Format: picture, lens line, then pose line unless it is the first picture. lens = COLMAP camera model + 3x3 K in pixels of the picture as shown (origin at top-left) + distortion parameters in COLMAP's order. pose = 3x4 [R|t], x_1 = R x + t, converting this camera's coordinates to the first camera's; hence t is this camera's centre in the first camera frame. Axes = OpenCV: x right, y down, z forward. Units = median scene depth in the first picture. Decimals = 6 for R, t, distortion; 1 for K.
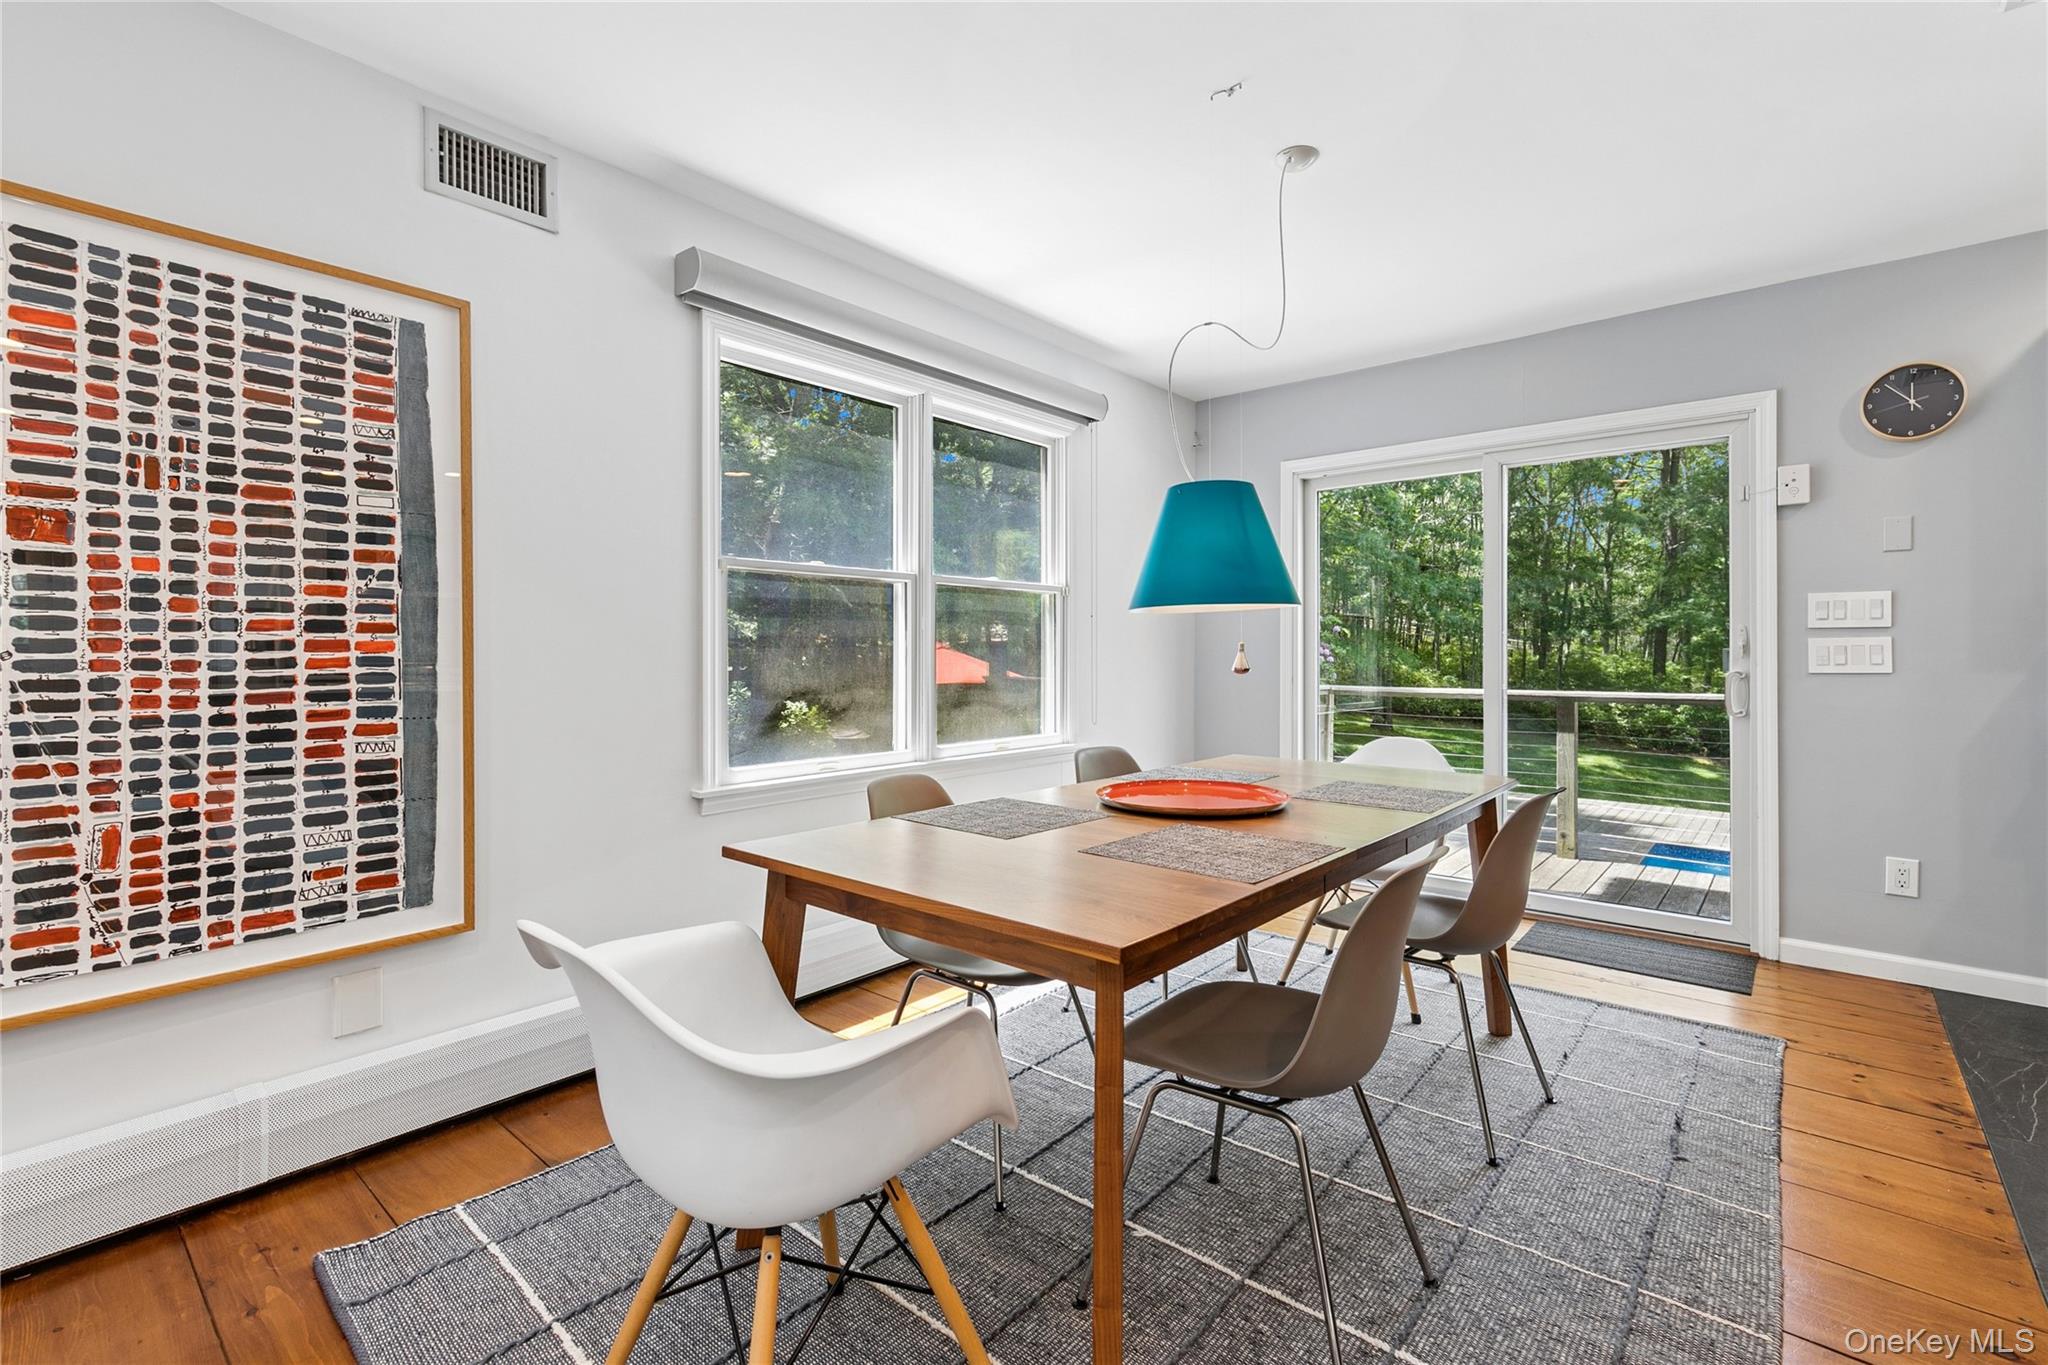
lens RADIAL K [[888.0, 0, 1014.9], [0, 888.0, 657.4], [0, 0, 1]] dist [-0.001841, 0.000143]
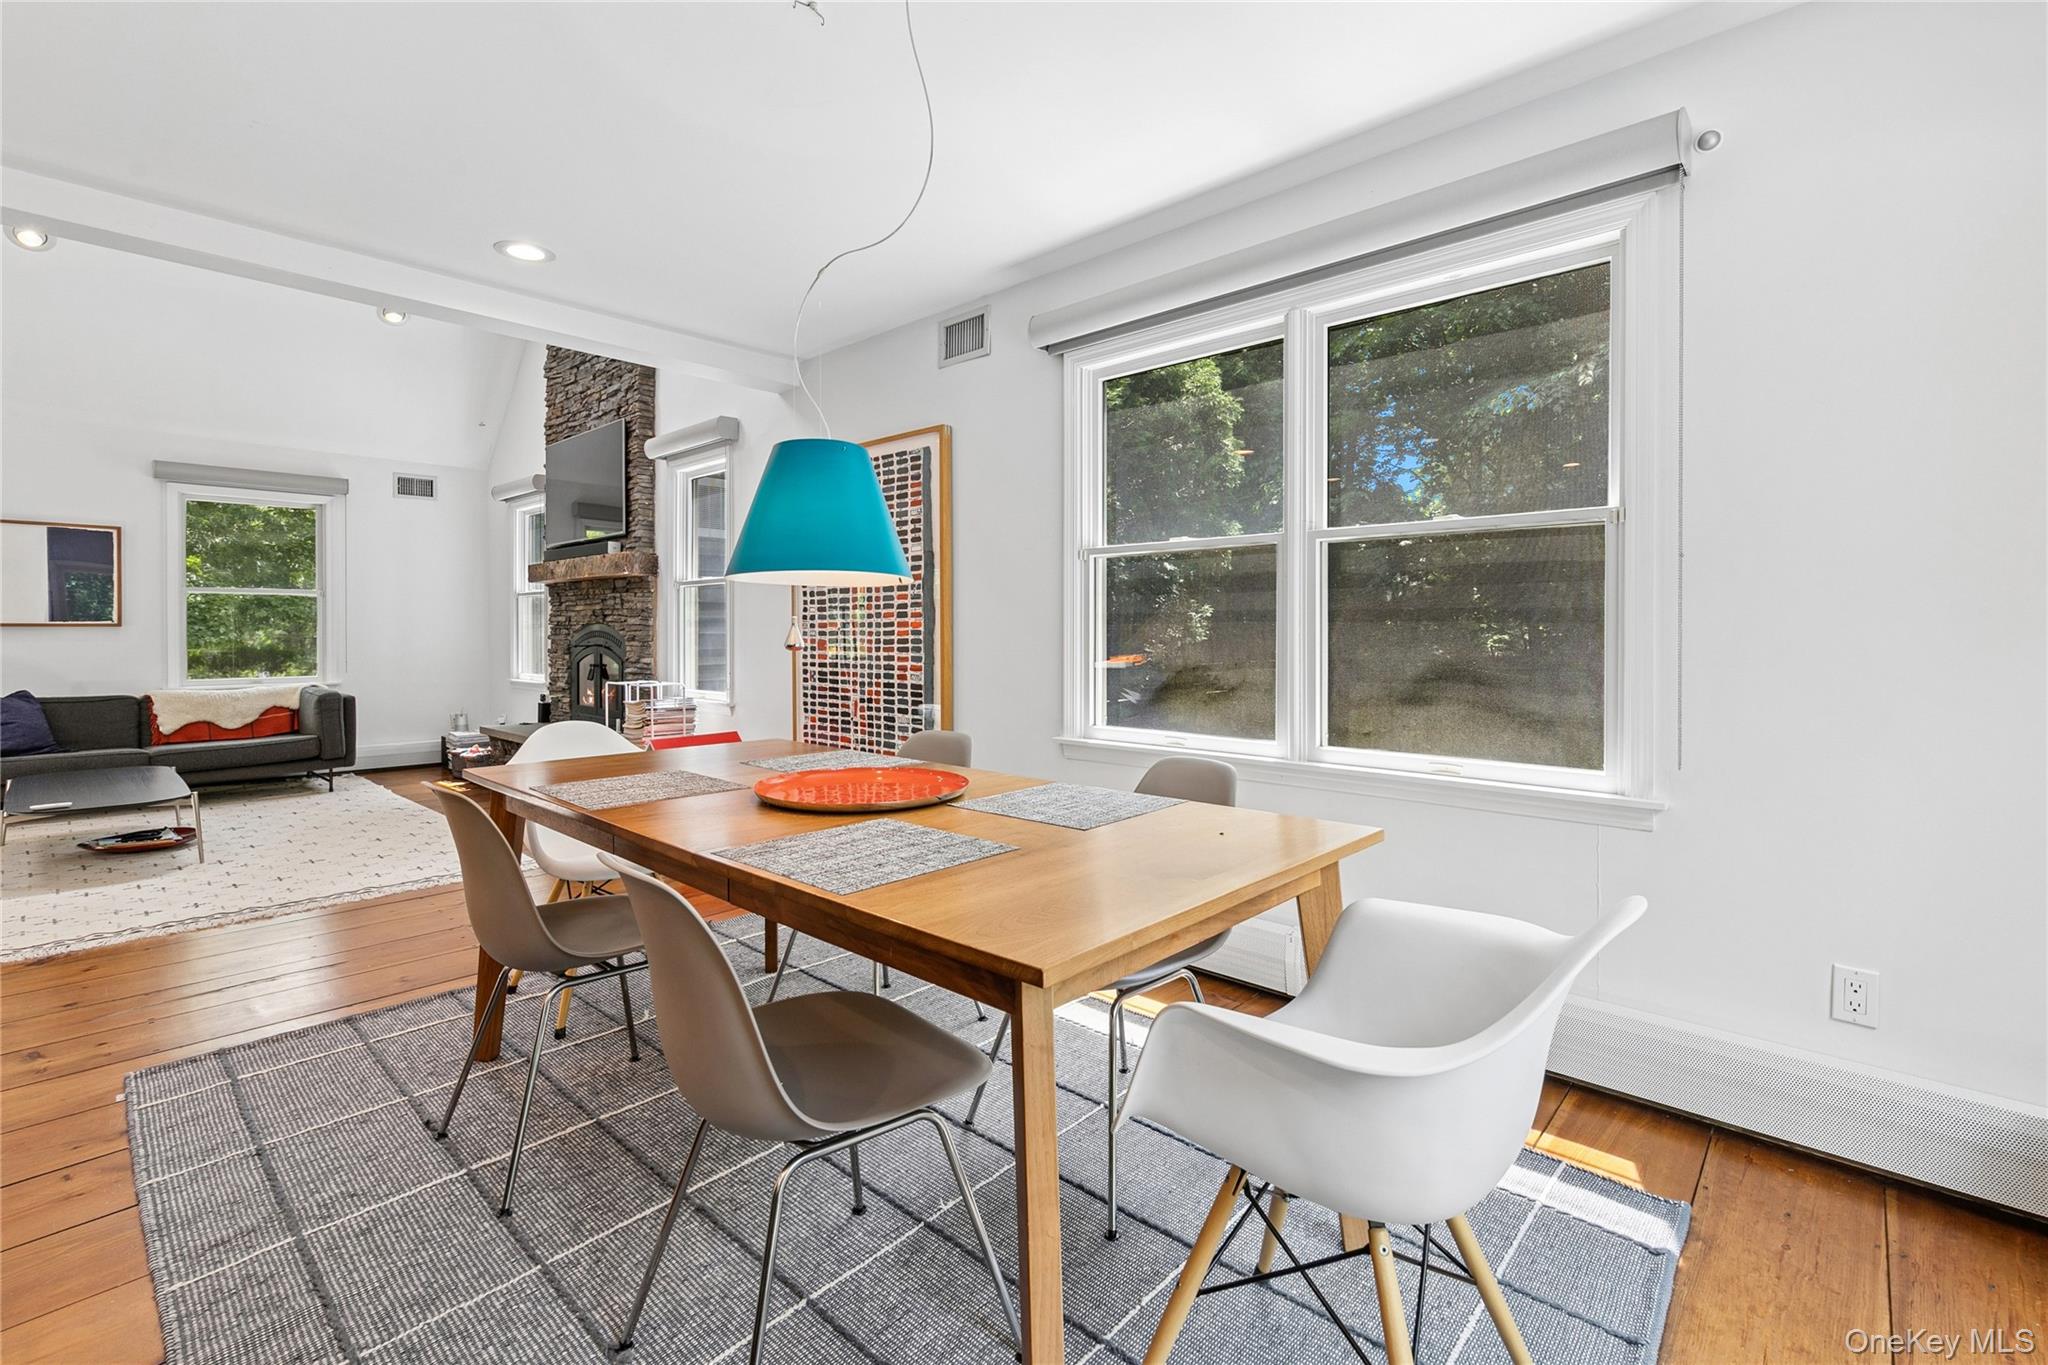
lens RADIAL K [[888.0, 0, 1009.3], [0, 888.0, 641.9], [0, 0, 1]] dist [-0.001841, 0.000143]
pose [[-0.012932, 0.016842, -0.999775, 1.172947], [-0.004904, 0.999845, 0.016907, -0.008555], [0.999904, 0.005122, -0.012848, 1.213702]]
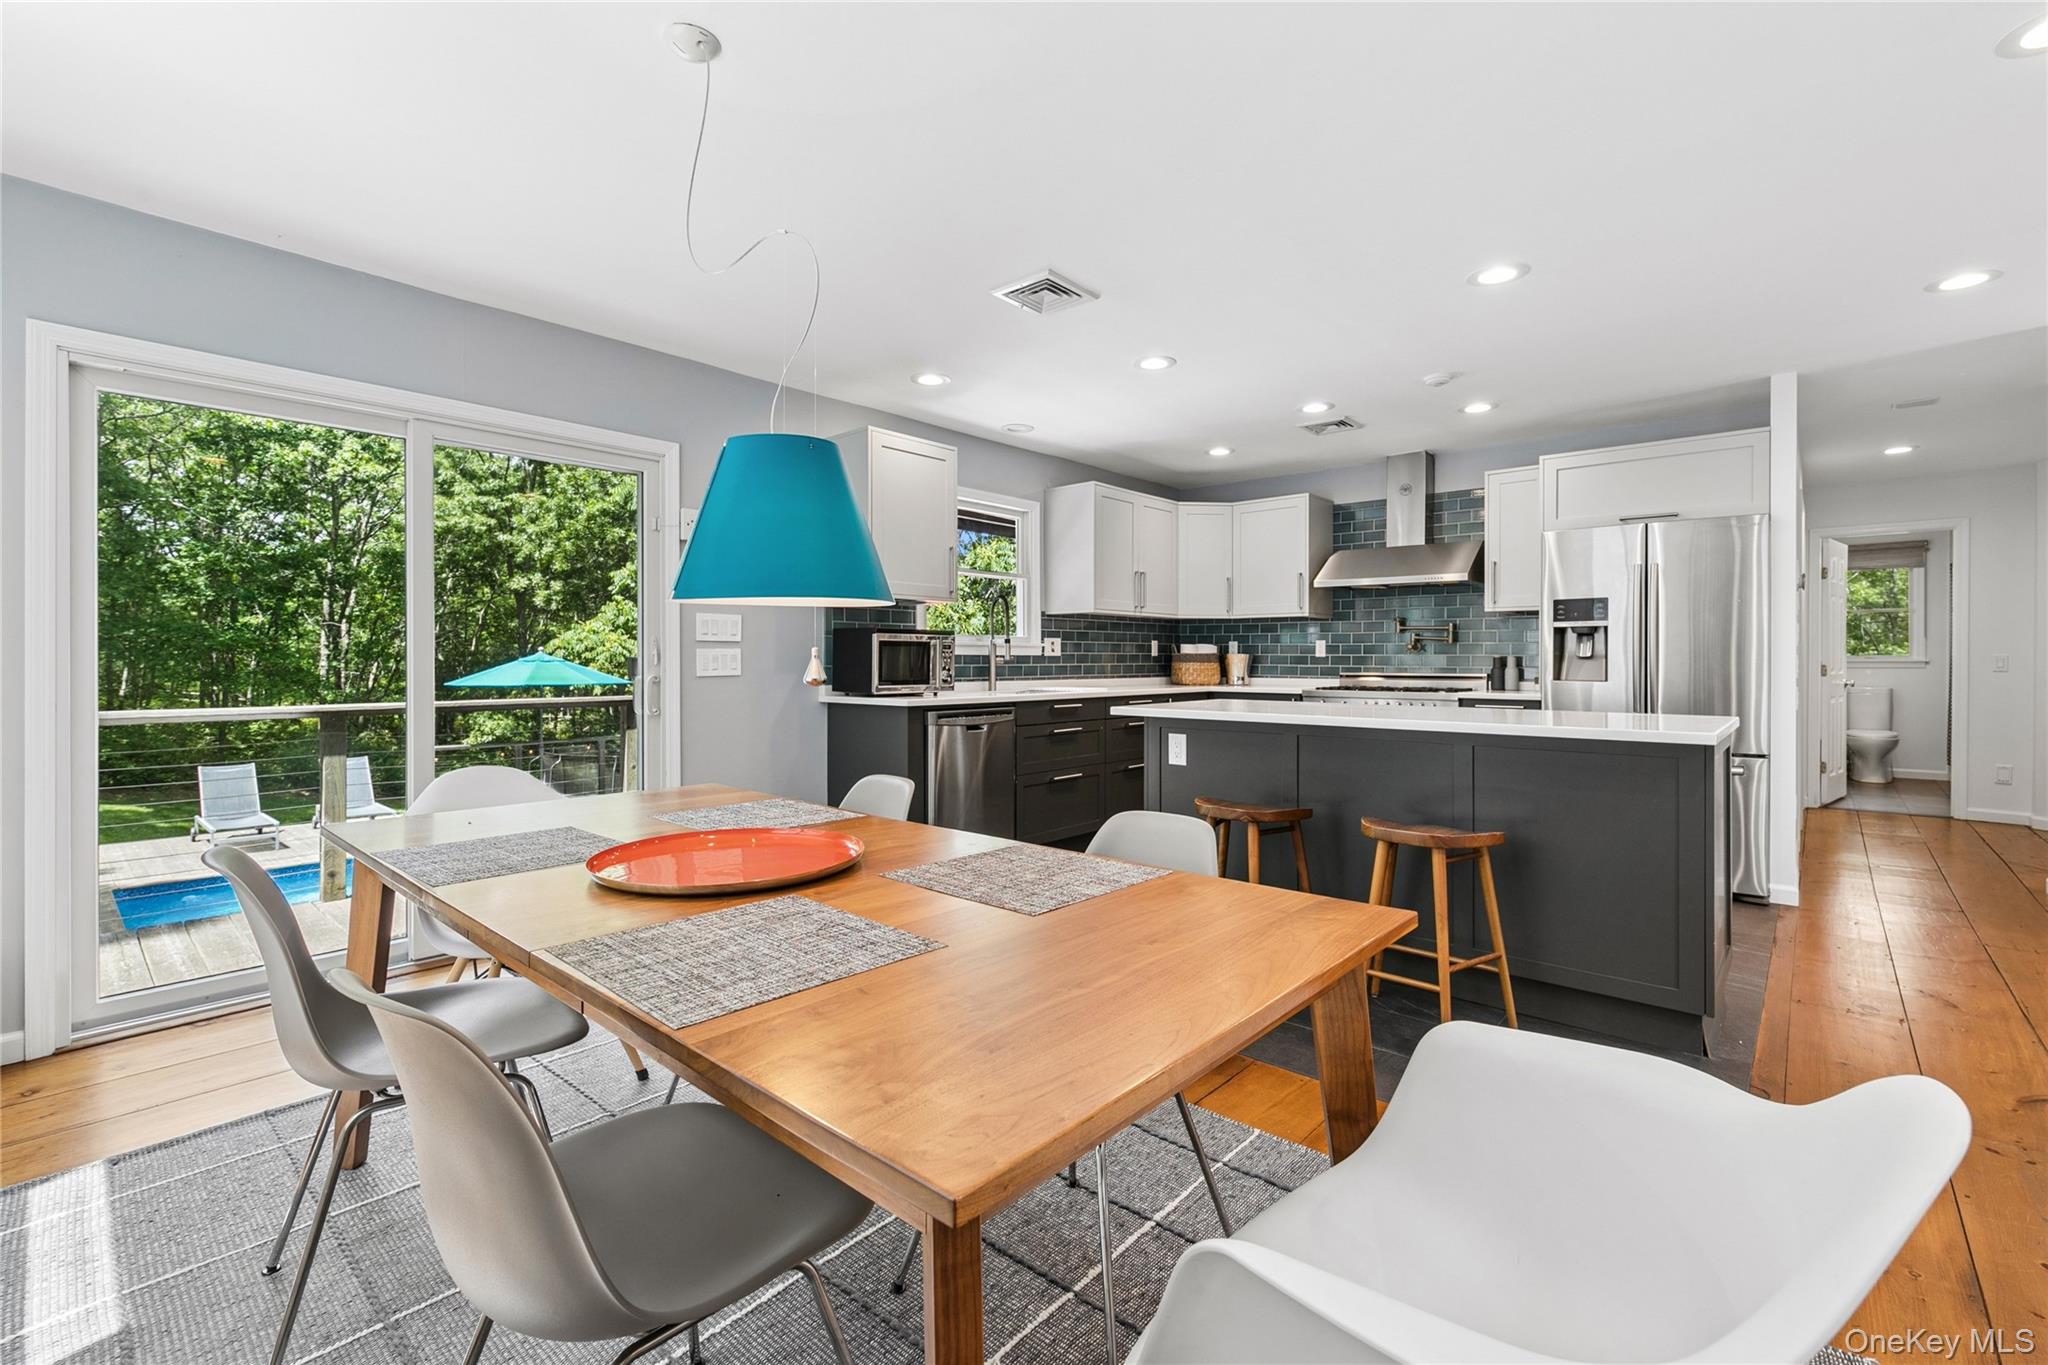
lens RADIAL K [[888.0, 0, 1026.5], [0, 888.0, 657.7], [0, 0, 1]] dist [-0.001841, 0.000143]
pose [[-0.009230, -0.000829, 0.999957, -0.508642], [0.004846, 0.999988, 0.000874, -0.010884], [-0.999946, 0.004854, -0.009226, 0.759042]]
